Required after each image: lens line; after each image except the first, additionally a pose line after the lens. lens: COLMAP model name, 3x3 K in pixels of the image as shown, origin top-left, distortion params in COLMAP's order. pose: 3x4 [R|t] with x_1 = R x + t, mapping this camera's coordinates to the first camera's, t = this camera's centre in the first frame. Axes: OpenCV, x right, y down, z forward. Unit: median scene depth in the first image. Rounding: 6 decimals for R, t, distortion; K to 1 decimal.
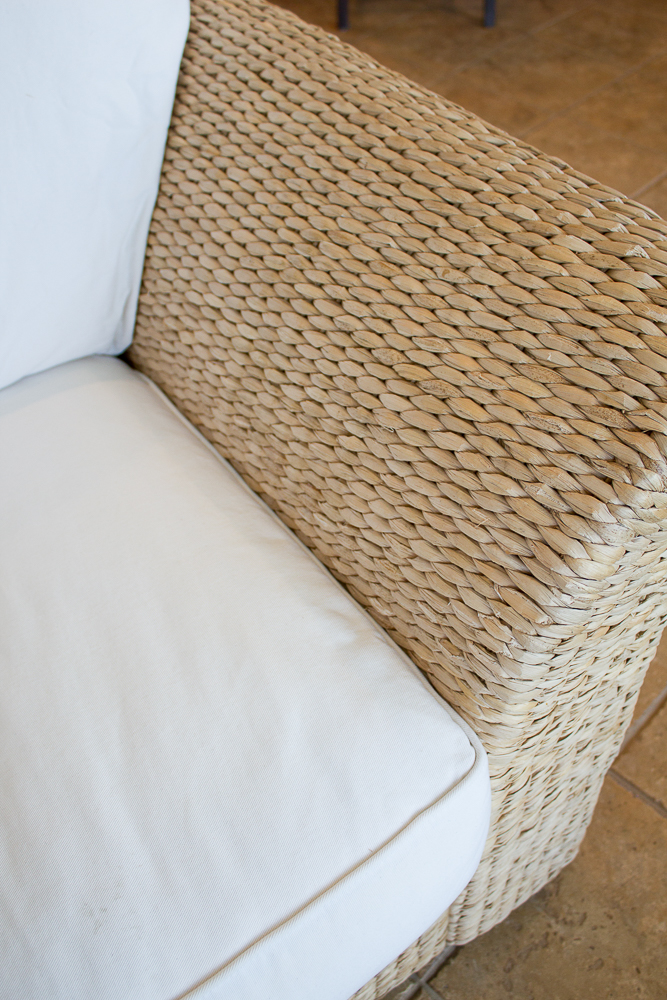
lens RADIAL K [[938.7, 0, 333.5], [0, 938.7, 500.0], [0, 0, 1]] dist [-0.139879, 0.130113]
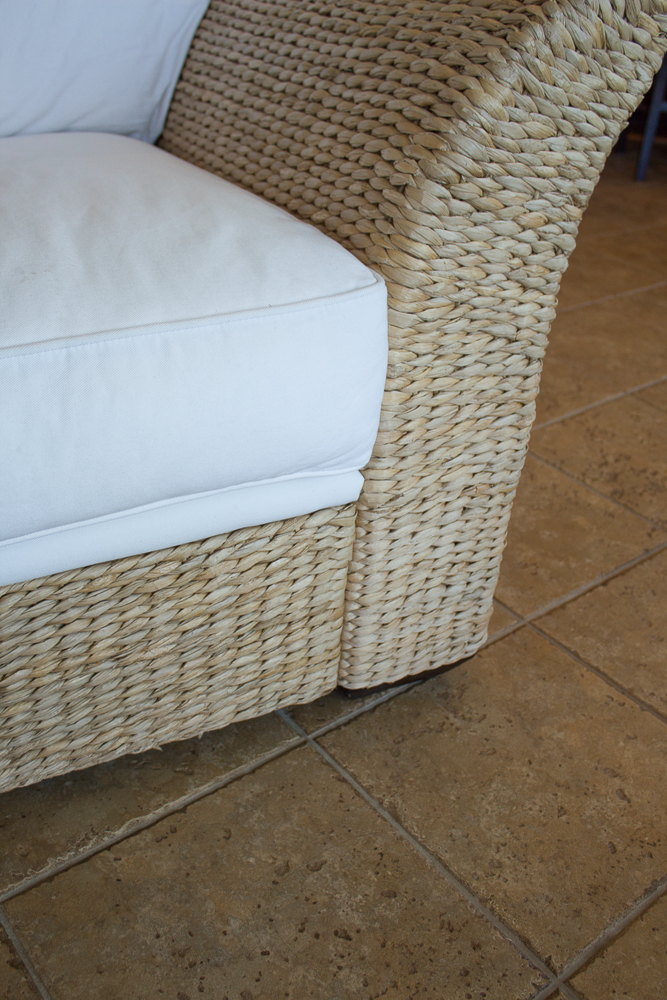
lens RADIAL K [[938.7, 0, 333.5], [0, 938.7, 500.0], [0, 0, 1]] dist [-0.139879, 0.130113]
pose [[0.986586, 0.158962, -0.037143, 0.121609], [-0.163136, 0.951812, -0.259692, 0.550570], [-0.005928, 0.262268, 0.964977, -0.031055]]
